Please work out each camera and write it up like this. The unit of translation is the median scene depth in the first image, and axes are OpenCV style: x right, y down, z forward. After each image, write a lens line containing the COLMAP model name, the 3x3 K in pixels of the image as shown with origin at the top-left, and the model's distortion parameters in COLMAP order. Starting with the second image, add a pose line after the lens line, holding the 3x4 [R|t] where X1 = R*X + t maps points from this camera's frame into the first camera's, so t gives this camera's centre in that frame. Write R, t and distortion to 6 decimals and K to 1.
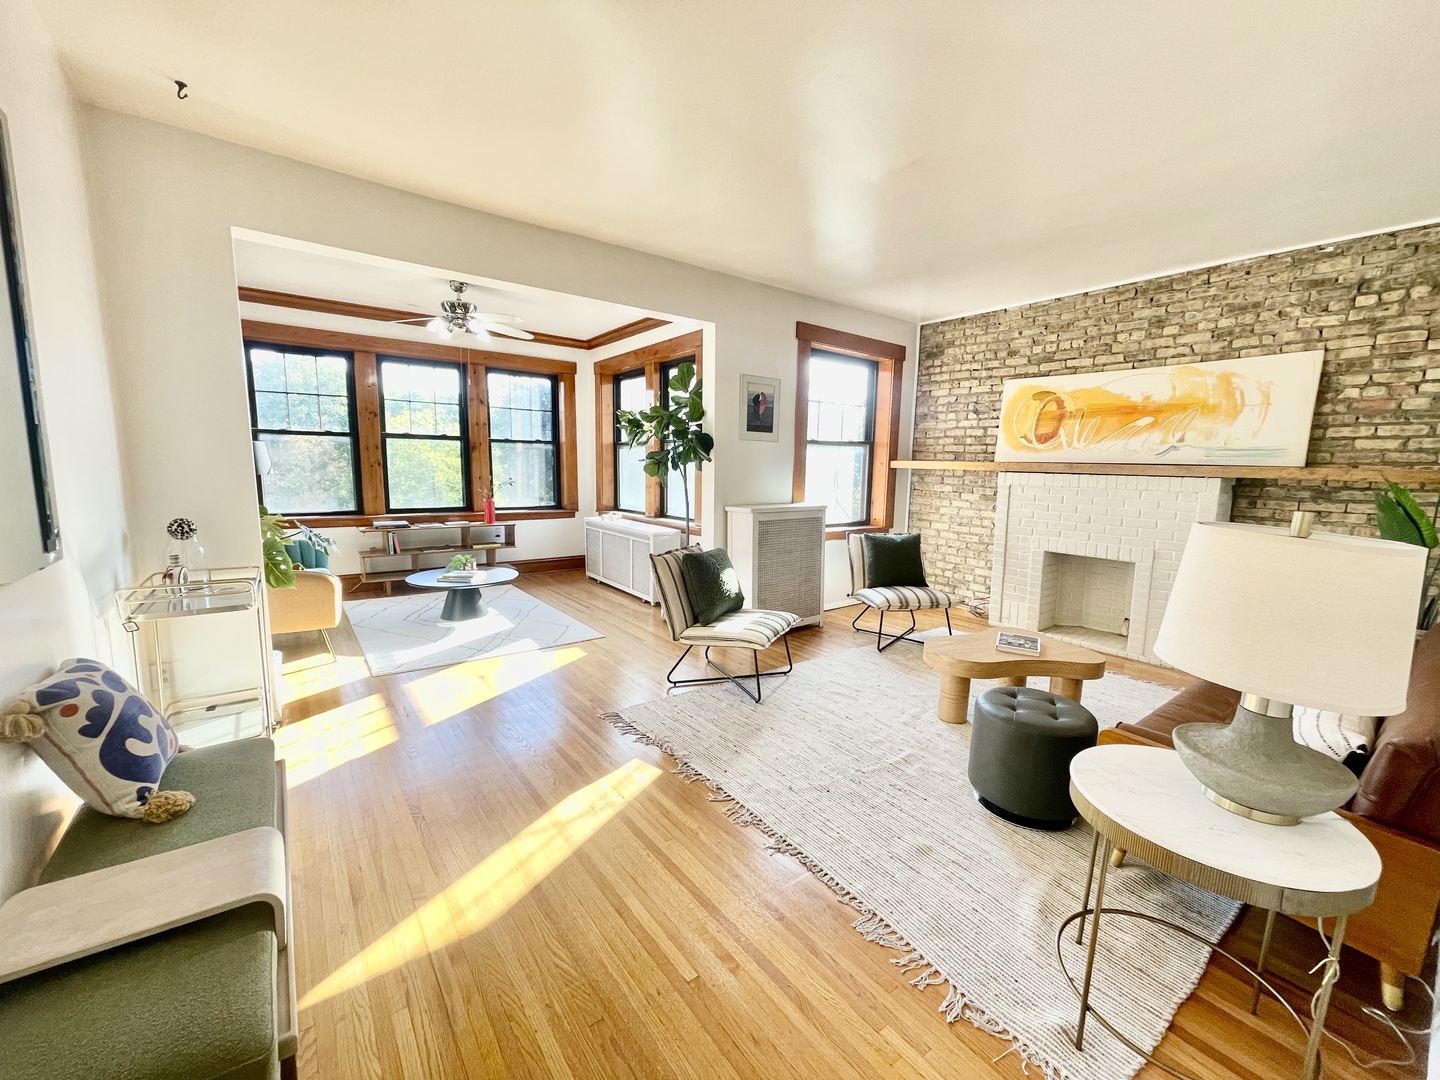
lens RADIAL K [[580.9, 0, 718.1], [0, 580.9, 540.3], [0, 0, 1]] dist [0.000632, 0.000043]
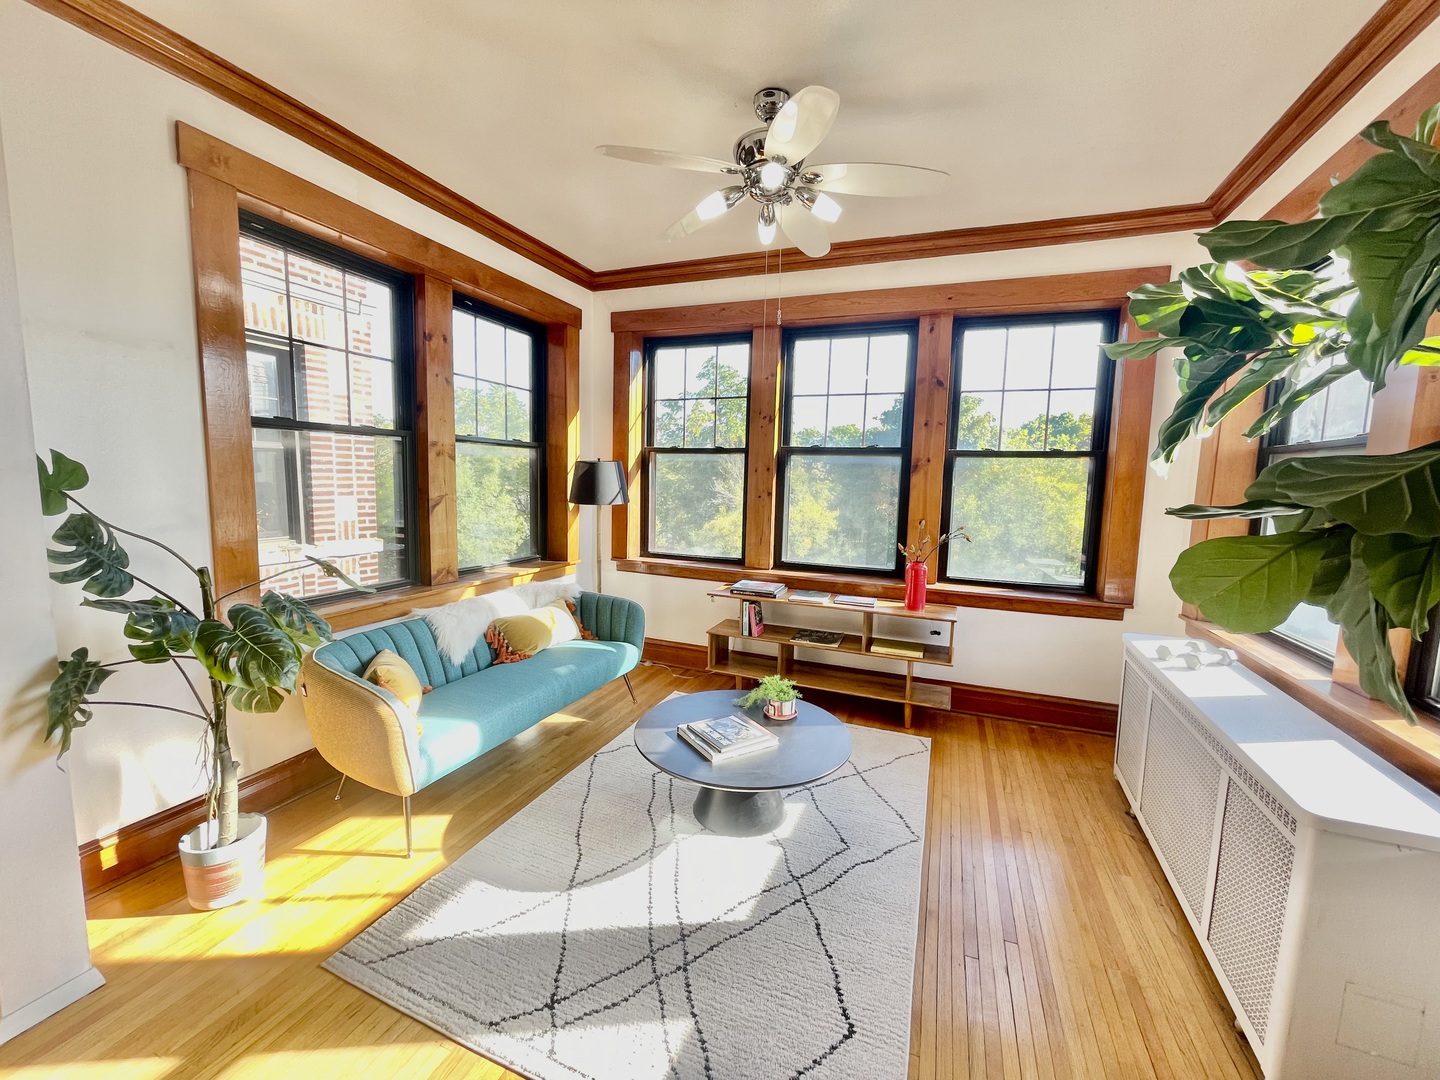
lens RADIAL K [[580.9, 0, 718.1], [0, 580.9, 540.3], [0, 0, 1]] dist [0.000632, 0.000043]
pose [[0.525208, 0.092280, -0.845956, -0.043803], [-0.127719, 0.991391, 0.028851, -0.087905], [0.841335, 0.092892, 0.532472, 0.584564]]
